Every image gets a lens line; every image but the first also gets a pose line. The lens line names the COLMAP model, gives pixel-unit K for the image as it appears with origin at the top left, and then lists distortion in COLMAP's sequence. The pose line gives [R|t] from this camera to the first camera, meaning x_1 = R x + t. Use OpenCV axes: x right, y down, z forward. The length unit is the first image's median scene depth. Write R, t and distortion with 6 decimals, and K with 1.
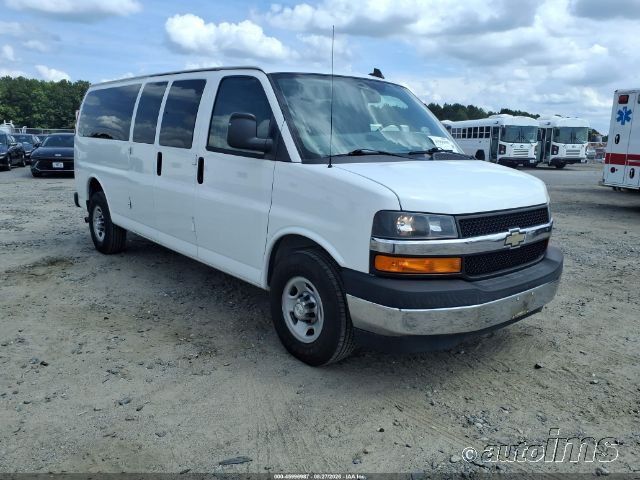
lens RADIAL K [[496.4, 0, 320.0], [0, 496.4, 240.0], [0, 0, 1]] dist [-0.003841, -0.000439]
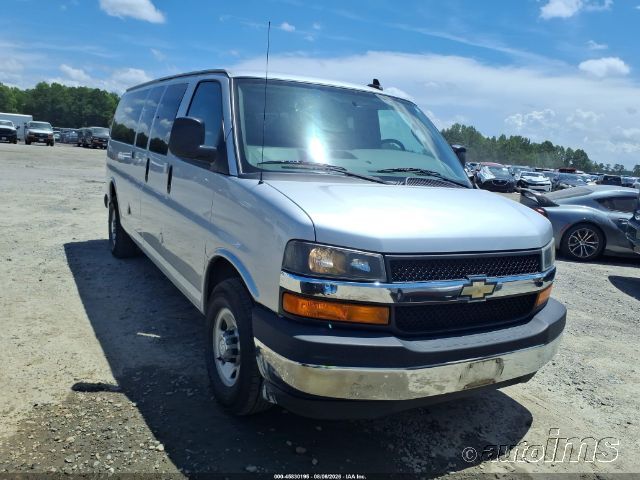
lens RADIAL K [[496.4, 0, 320.0], [0, 496.4, 240.0], [0, 0, 1]] dist [-0.003841, -0.000439]
pose [[0.981530, 0.090160, -0.168733, 0.248679], [-0.095591, 0.995123, -0.024332, -0.034922], [0.165716, 0.040012, 0.985361, 0.154139]]
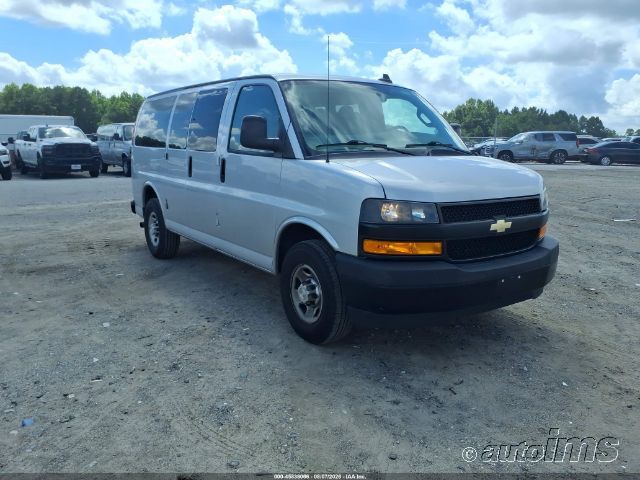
lens RADIAL K [[496.4, 0, 320.0], [0, 496.4, 240.0], [0, 0, 1]] dist [-0.003841, -0.000439]
pose [[0.994147, -0.001888, -0.108019, 0.112921], [-0.000058, 0.999838, -0.018012, 0.043762], [0.108036, 0.017913, 0.993986, -0.094721]]
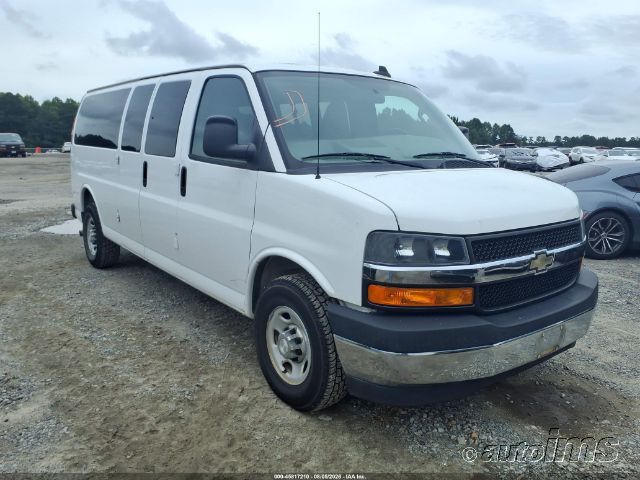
lens RADIAL K [[496.4, 0, 320.0], [0, 496.4, 240.0], [0, 0, 1]] dist [-0.003841, -0.000439]
pose [[0.998956, -0.001555, -0.045660, 0.056575], [0.001025, 0.999932, -0.011619, -0.028305], [0.045675, 0.011560, 0.998889, 0.140316]]
